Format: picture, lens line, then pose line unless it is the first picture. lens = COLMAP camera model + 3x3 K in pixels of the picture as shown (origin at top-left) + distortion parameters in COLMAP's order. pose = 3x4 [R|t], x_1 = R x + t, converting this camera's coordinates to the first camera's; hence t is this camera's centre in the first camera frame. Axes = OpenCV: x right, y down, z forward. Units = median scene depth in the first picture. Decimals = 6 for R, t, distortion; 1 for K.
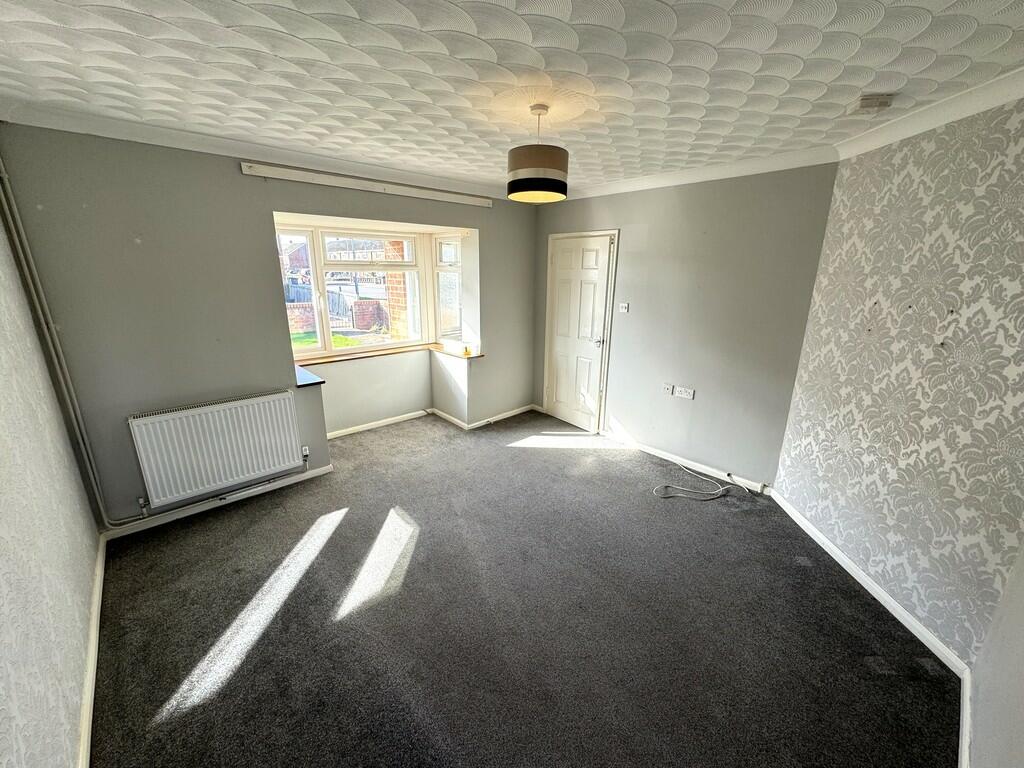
lens RADIAL K [[408.6, 0, 514.9], [0, 408.6, 385.7], [0, 0, 1]] dist [0.000865, 0.000495]
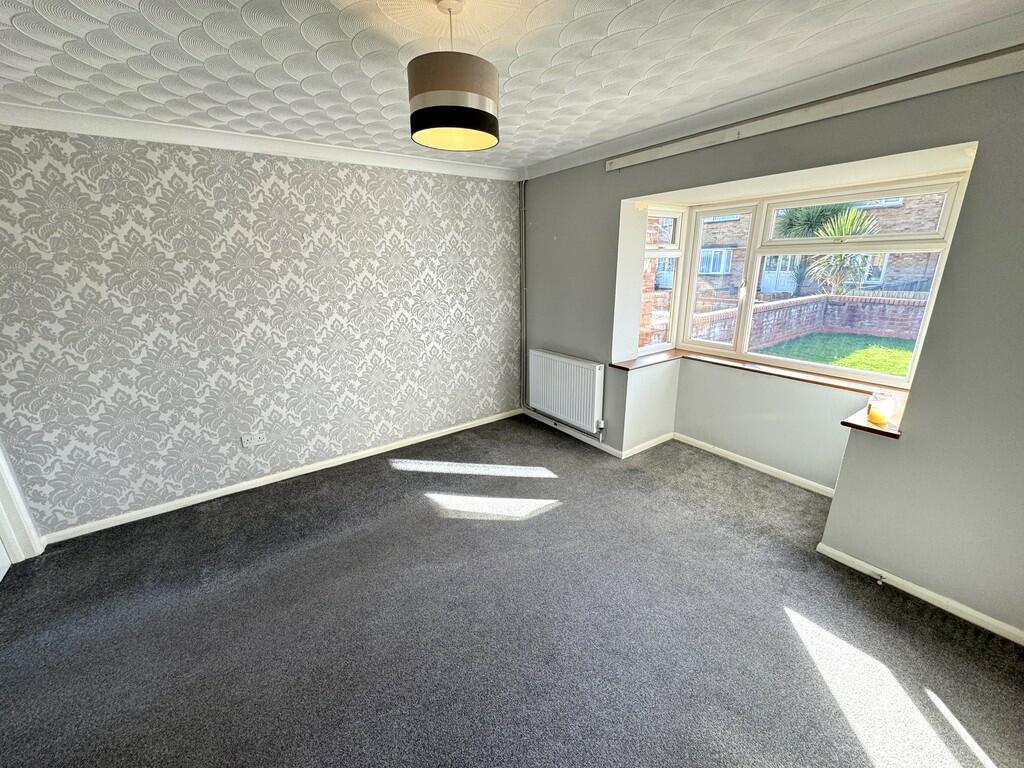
lens RADIAL K [[408.6, 0, 514.0], [0, 408.6, 385.3], [0, 0, 1]] dist [0.000865, 0.000495]
pose [[-0.126376, 0.279043, -0.951927, 0.593354], [-0.260233, 0.916685, 0.303260, -0.231012], [0.957240, 0.286048, -0.043230, 0.910679]]
